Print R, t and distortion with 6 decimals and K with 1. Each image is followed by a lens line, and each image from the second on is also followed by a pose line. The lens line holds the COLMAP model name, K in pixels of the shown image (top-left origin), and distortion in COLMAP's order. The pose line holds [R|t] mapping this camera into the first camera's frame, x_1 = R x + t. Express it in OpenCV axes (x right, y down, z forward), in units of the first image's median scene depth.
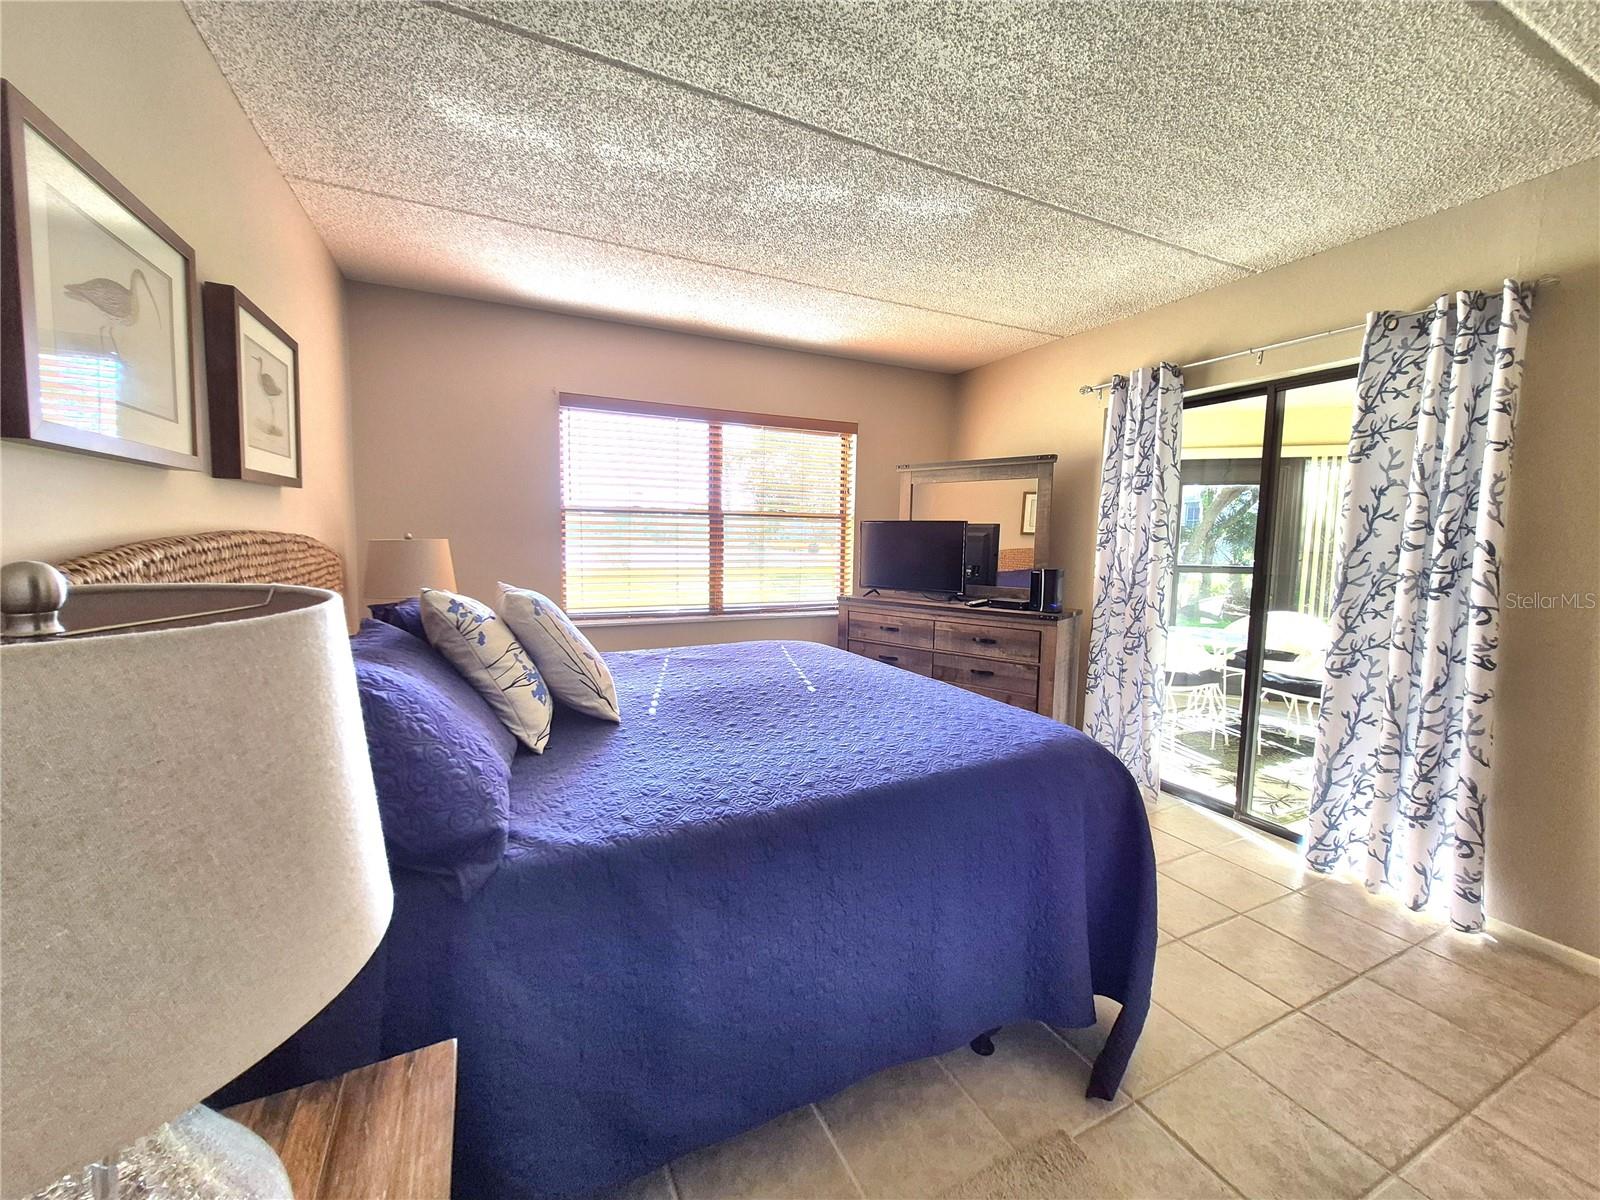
lens RADIAL K [[630.5, 0, 800.7], [0, 630.5, 590.4], [0, 0, 1]] dist [0.007703, -0.001083]
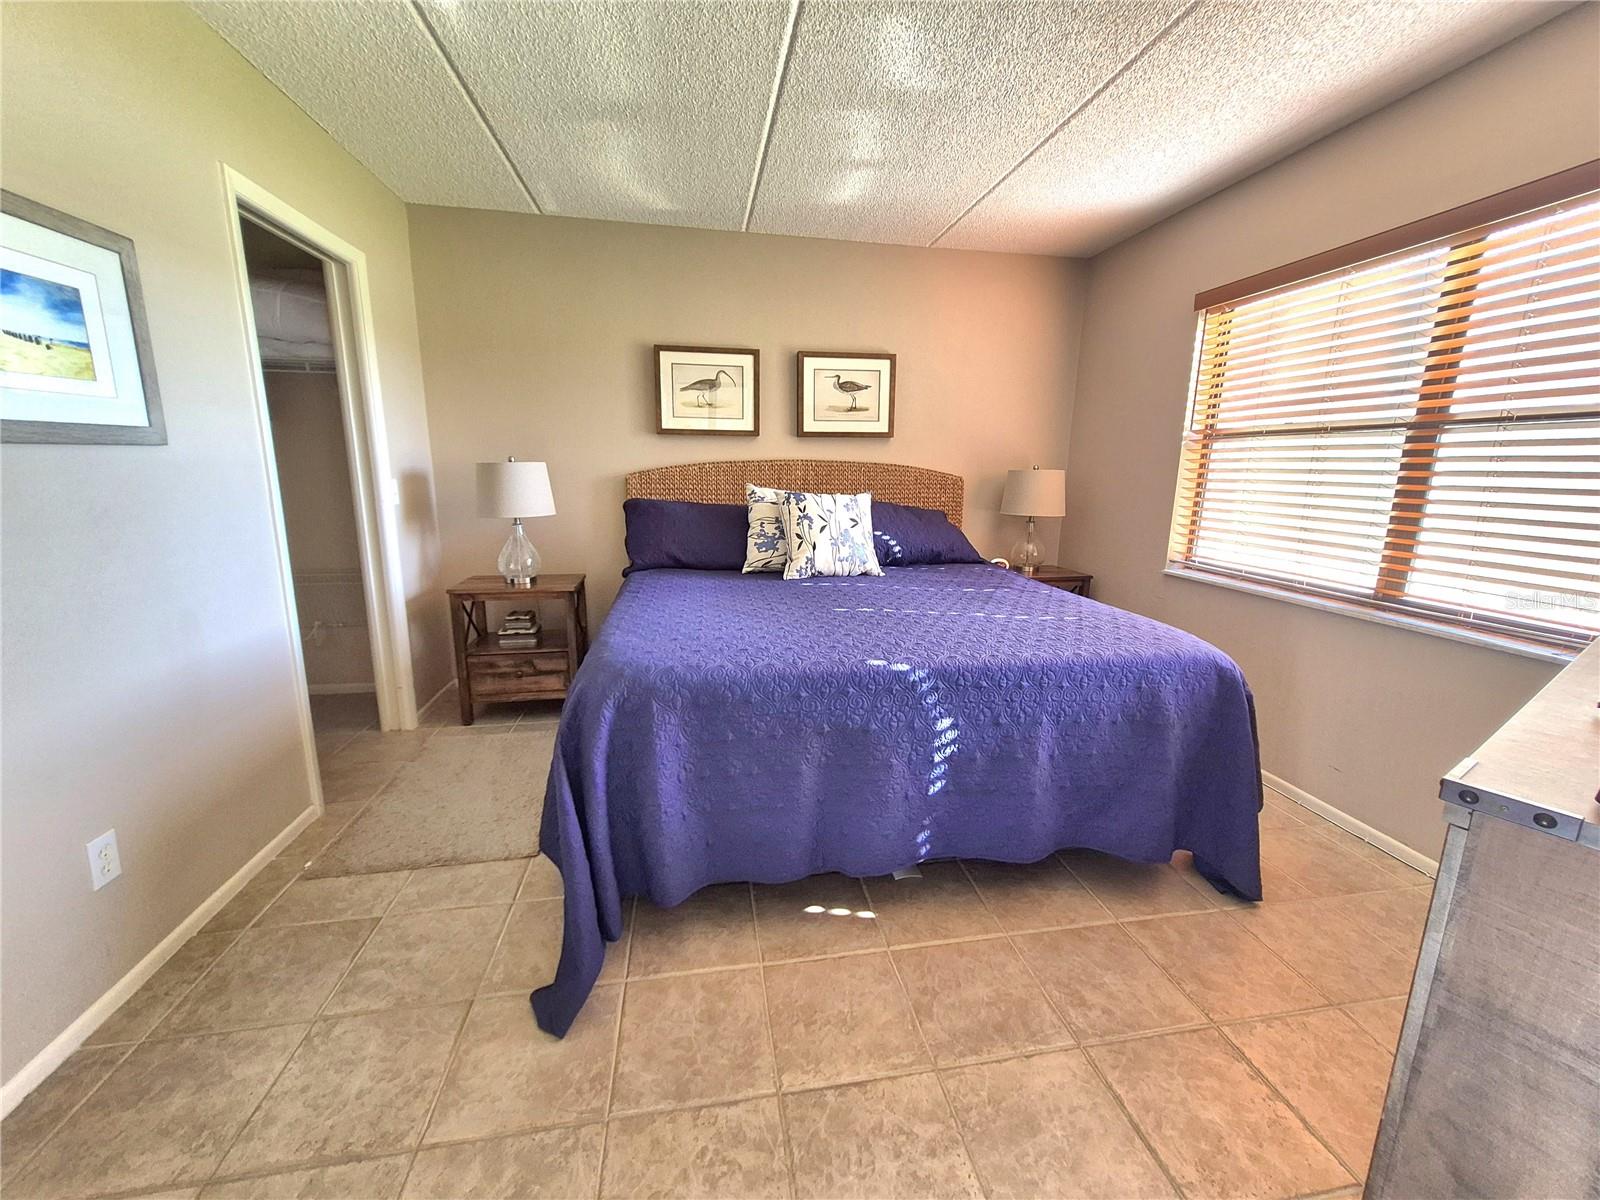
lens RADIAL K [[630.5, 0, 800.7], [0, 630.5, 590.4], [0, 0, 1]] dist [0.007703, -0.001083]
pose [[-0.275026, 0.166124, -0.946976, 0.613329], [-0.105029, 0.973873, 0.201345, -0.042022], [0.955683, 0.154835, -0.250393, 0.743277]]
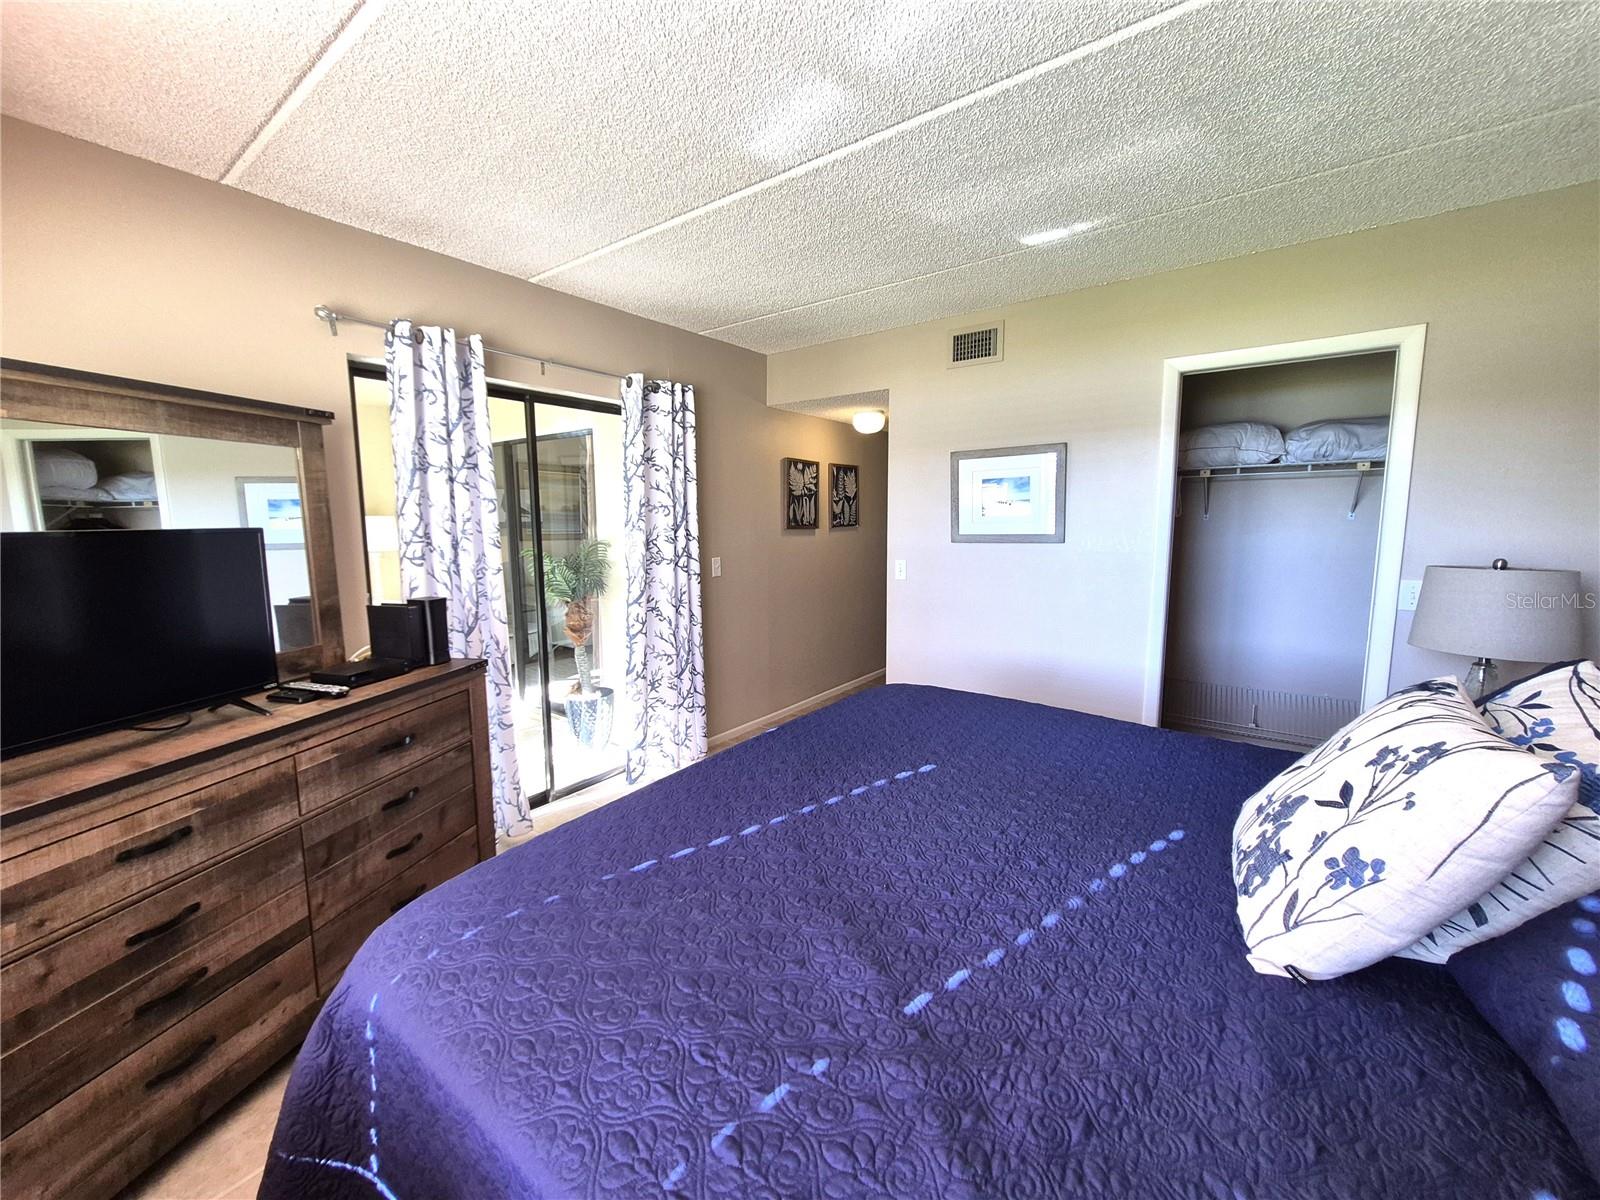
lens RADIAL K [[630.5, 0, 800.7], [0, 630.5, 590.4], [0, 0, 1]] dist [0.007703, -0.001083]
pose [[-0.464871, -0.112423, 0.878212, -0.344145], [0.080276, 0.982468, 0.168263, -0.116465], [-0.881732, 0.148720, -0.447696, 0.908486]]
